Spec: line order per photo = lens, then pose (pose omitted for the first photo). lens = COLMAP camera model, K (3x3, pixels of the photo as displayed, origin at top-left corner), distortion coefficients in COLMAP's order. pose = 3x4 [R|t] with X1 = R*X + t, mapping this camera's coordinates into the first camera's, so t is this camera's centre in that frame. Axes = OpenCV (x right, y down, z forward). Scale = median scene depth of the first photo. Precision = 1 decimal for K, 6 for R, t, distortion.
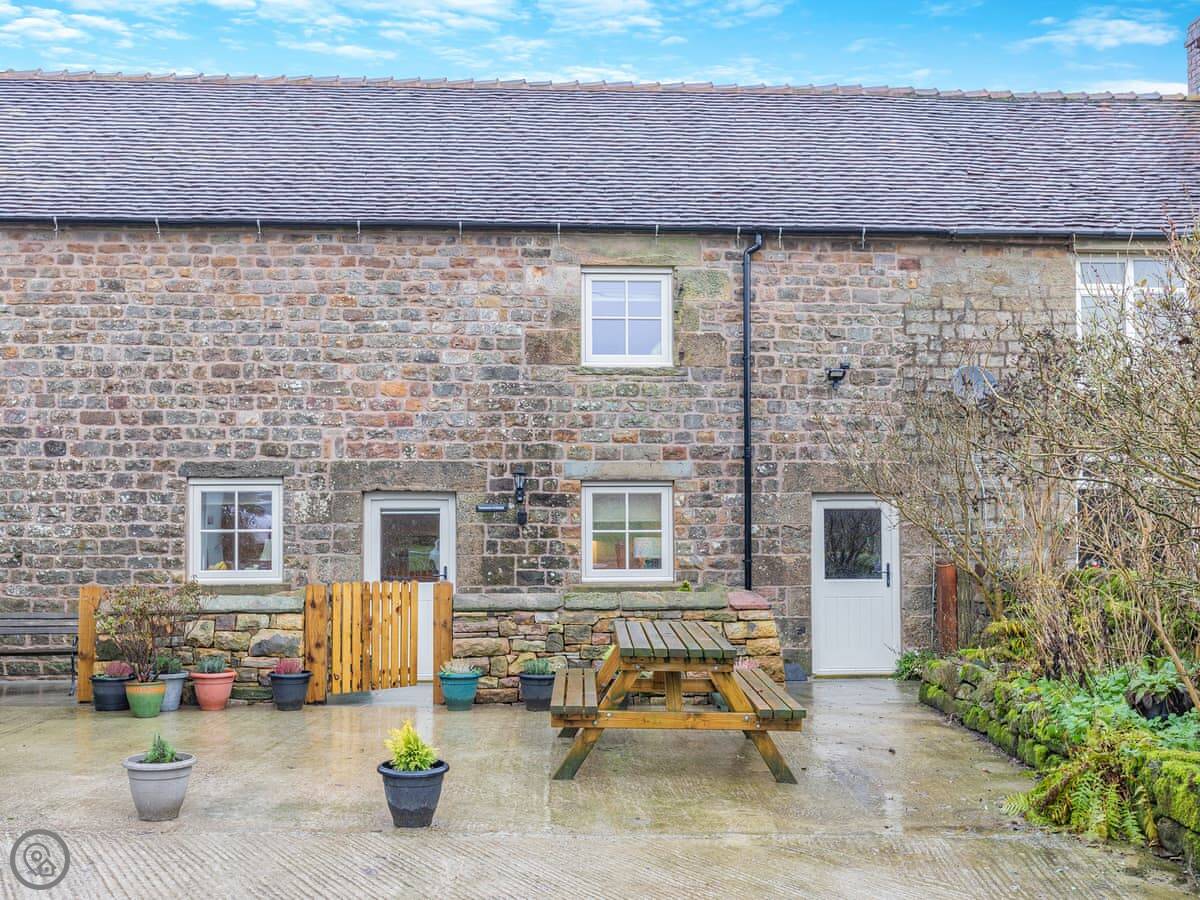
lens RADIAL K [[598.3, 0, 586.5], [0, 598.3, 458.5], [0, 0, 1]] dist [-0.000006, 0.000045]
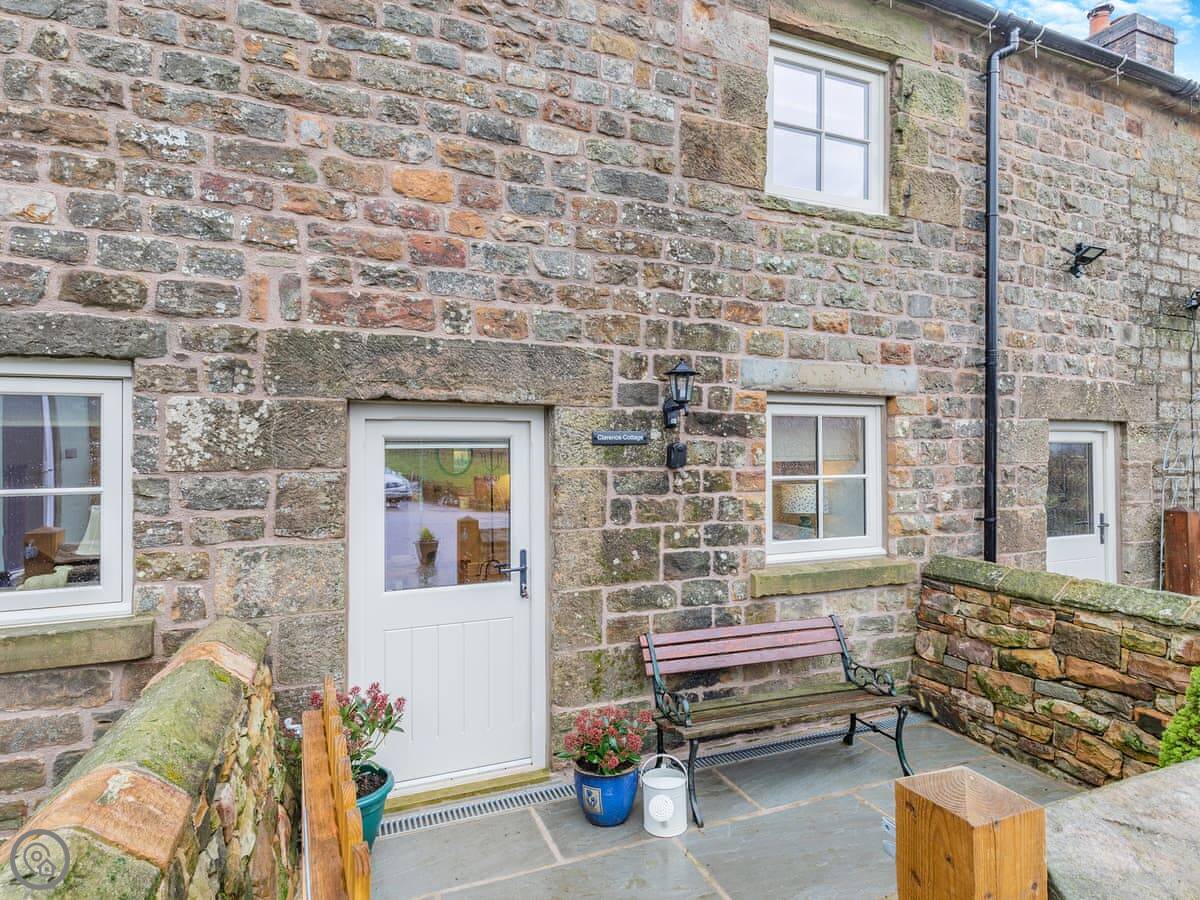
lens RADIAL K [[598.3, 0, 586.5], [0, 598.3, 458.5], [0, 0, 1]] dist [-0.000006, 0.000045]
pose [[0.926266, 0.002757, 0.376860, -0.386294], [-0.006650, 0.999937, 0.009029, 0.096331], [-0.376811, -0.010869, 0.926226, 0.520973]]
